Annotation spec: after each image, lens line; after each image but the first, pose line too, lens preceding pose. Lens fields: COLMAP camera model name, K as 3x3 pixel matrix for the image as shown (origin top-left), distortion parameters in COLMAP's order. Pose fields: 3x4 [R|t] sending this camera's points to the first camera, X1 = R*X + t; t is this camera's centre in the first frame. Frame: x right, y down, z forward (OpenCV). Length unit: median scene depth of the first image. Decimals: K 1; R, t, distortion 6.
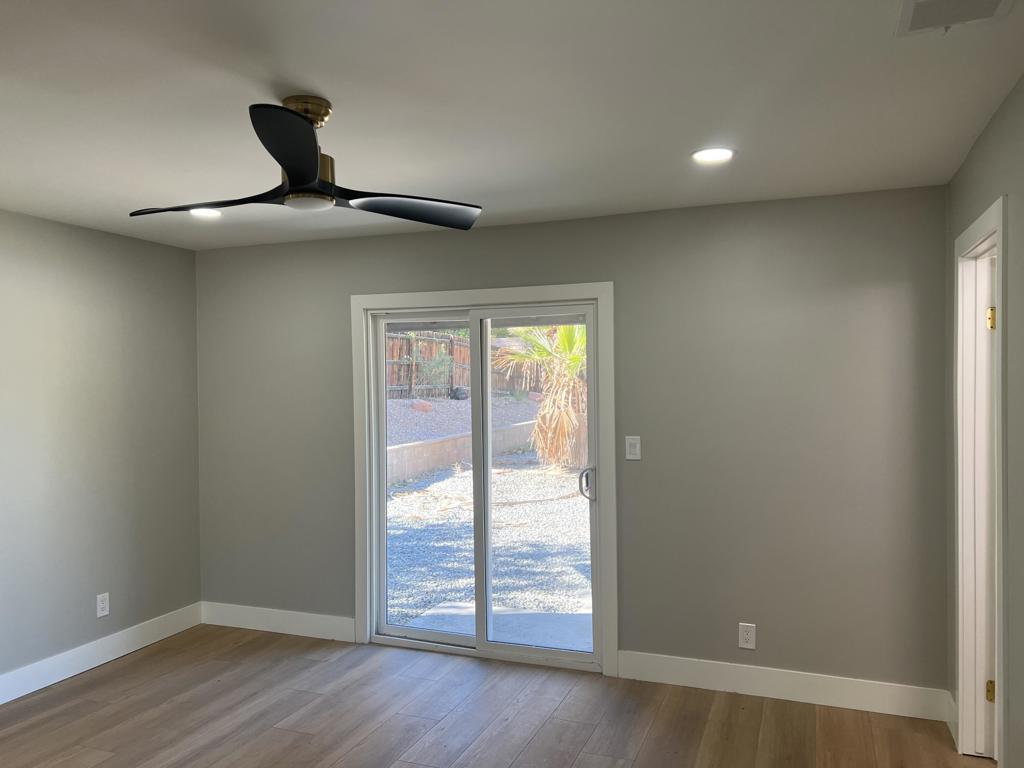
lens RADIAL K [[769.0, 0, 502.5], [0, 769.0, 383.4], [0, 0, 1]] dist [0.070463, -0.078454]
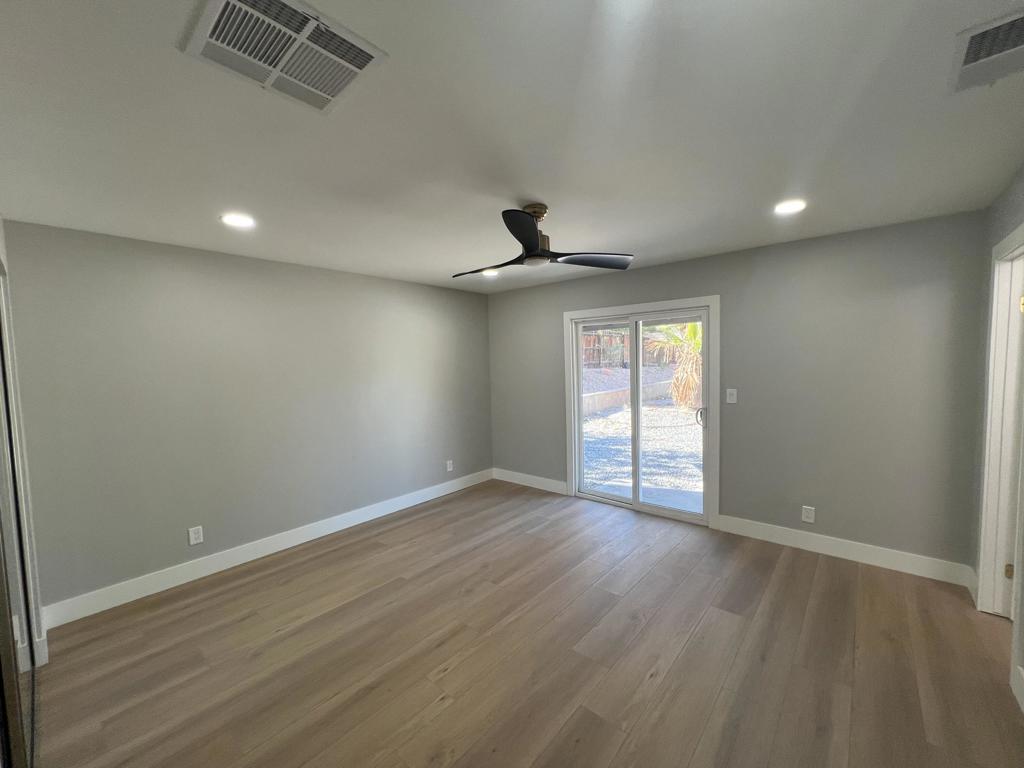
lens RADIAL K [[410.6, 0, 510.2], [0, 410.6, 384.2], [0, 0, 1]] dist [-0.000673, -0.001022]
pose [[0.944083, 0.005732, -0.329657, 0.012450], [0.013499, 0.998338, 0.056018, 0.002898], [0.329430, -0.057336, 0.942437, 0.021294]]
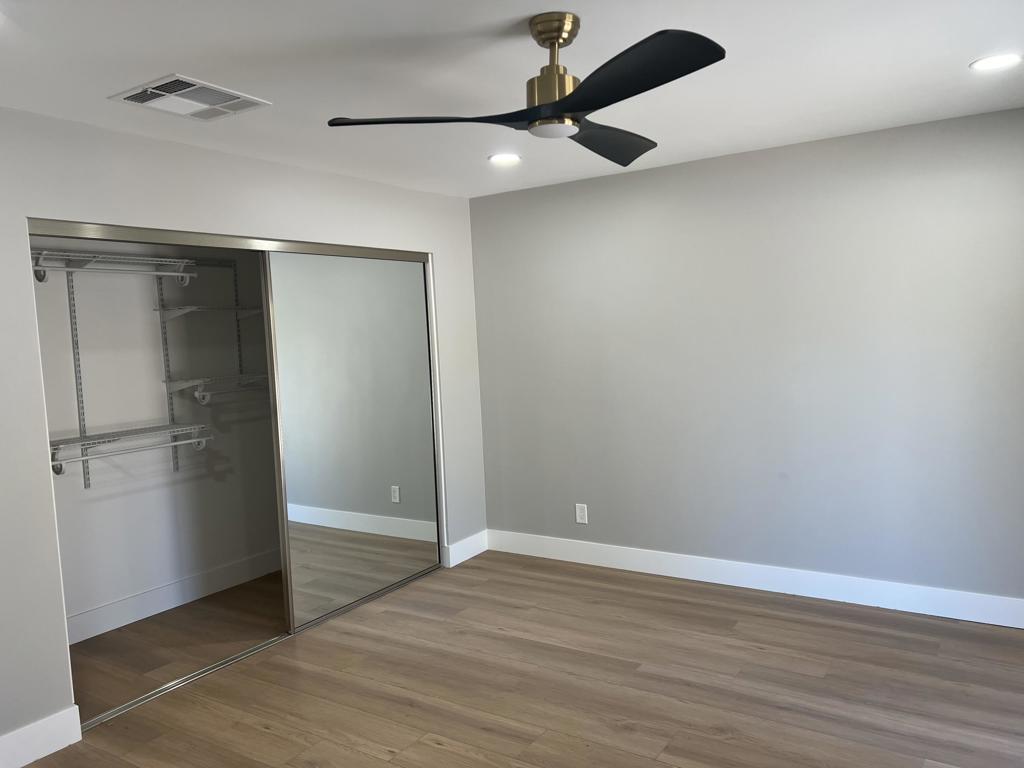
lens RADIAL K [[769.0, 0, 515.2], [0, 769.0, 366.7], [0, 0, 1]] dist [0.070463, -0.078454]
pose [[-0.195877, 0.071300, -0.978033, 0.481790], [0.045147, 0.996951, 0.063637, -0.001748], [0.979589, -0.031691, -0.198499, 0.759055]]
